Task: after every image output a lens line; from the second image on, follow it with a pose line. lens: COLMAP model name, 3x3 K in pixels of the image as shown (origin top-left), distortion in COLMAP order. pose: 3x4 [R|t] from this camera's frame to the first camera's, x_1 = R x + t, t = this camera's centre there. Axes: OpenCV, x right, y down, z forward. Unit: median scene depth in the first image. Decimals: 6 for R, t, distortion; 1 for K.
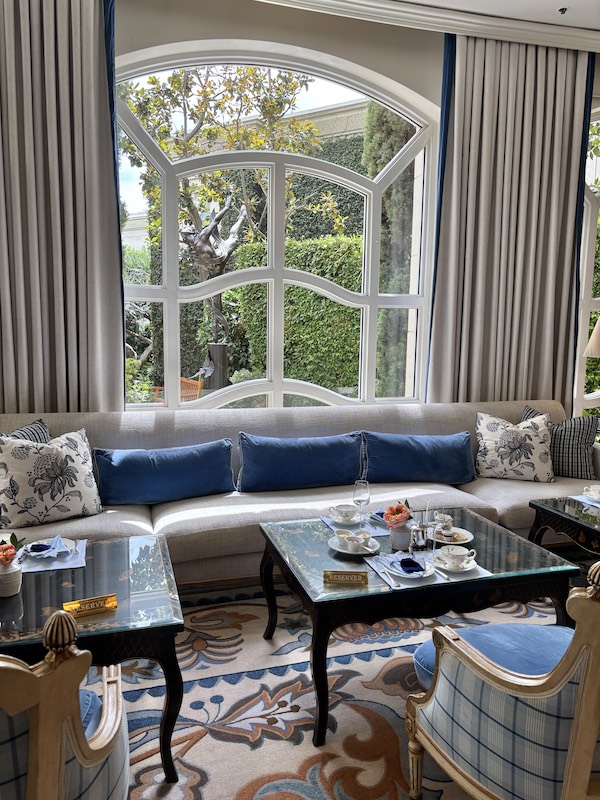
lens RADIAL K [[603.0, 0, 299.8], [0, 603.0, 399.1], [0, 0, 1]] dist [-0.016288, -0.001962]
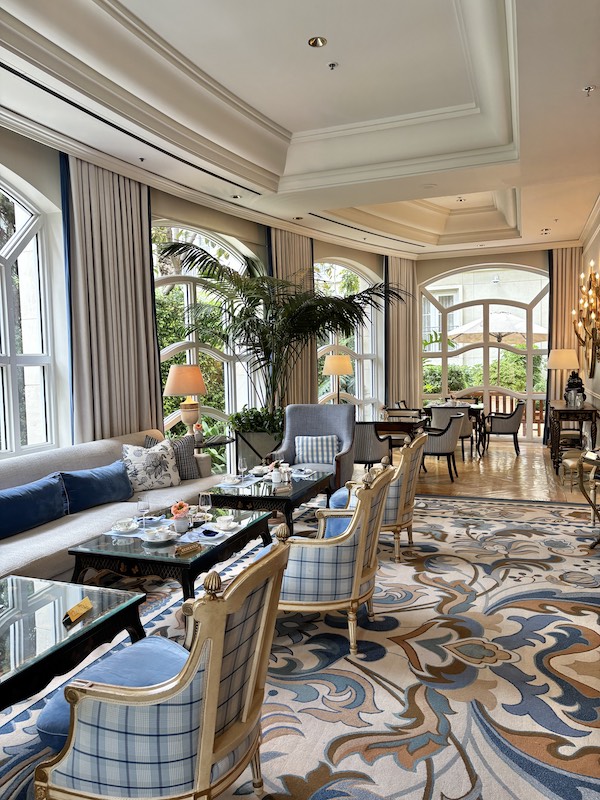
lens RADIAL K [[603.0, 0, 300.4], [0, 603.0, 399.8], [0, 0, 1]] dist [-0.016288, -0.001962]
pose [[0.600308, -0.083335, 0.795415, -0.533161], [0.134476, 0.990914, 0.002328, -0.027724], [-0.788382, 0.105567, 0.606060, -0.119600]]
